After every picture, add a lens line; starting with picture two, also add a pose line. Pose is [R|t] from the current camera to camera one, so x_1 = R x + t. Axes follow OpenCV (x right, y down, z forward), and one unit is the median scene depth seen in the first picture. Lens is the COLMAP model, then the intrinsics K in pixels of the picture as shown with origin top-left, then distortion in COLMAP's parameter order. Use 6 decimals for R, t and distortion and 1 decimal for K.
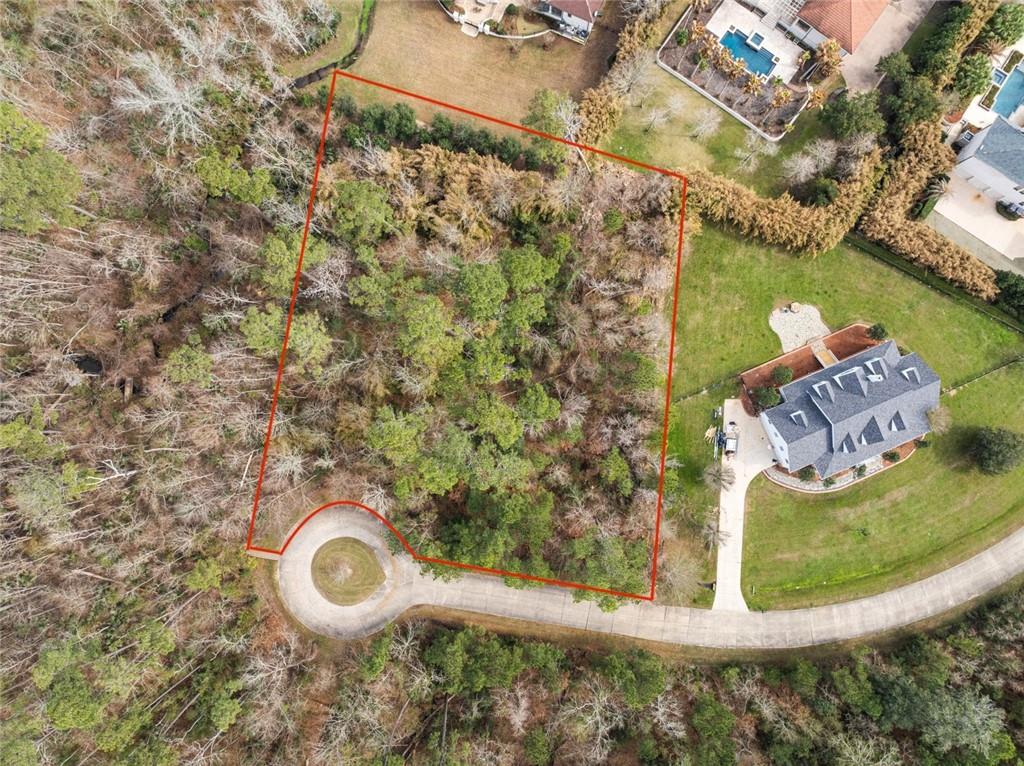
lens RADIAL K [[725.5, 0, 512.0], [0, 725.5, 383.0], [0, 0, 1]] dist [-0.031814, 0.000139]
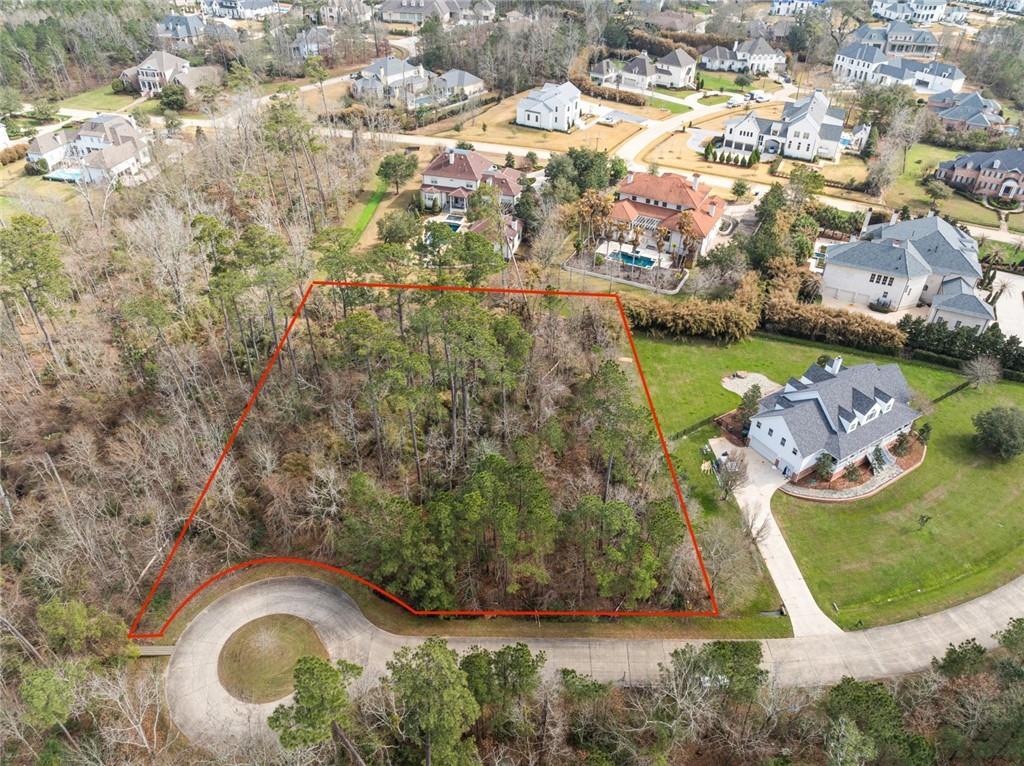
lens RADIAL K [[725.5, 0, 512.0], [0, 725.5, 383.0], [0, 0, 1]] dist [-0.031814, 0.000139]
pose [[0.989418, -0.074483, 0.124520, -0.068285], [0.144023, 0.608310, -0.780523, 0.675761], [-0.017611, 0.790197, 0.612600, 0.374261]]
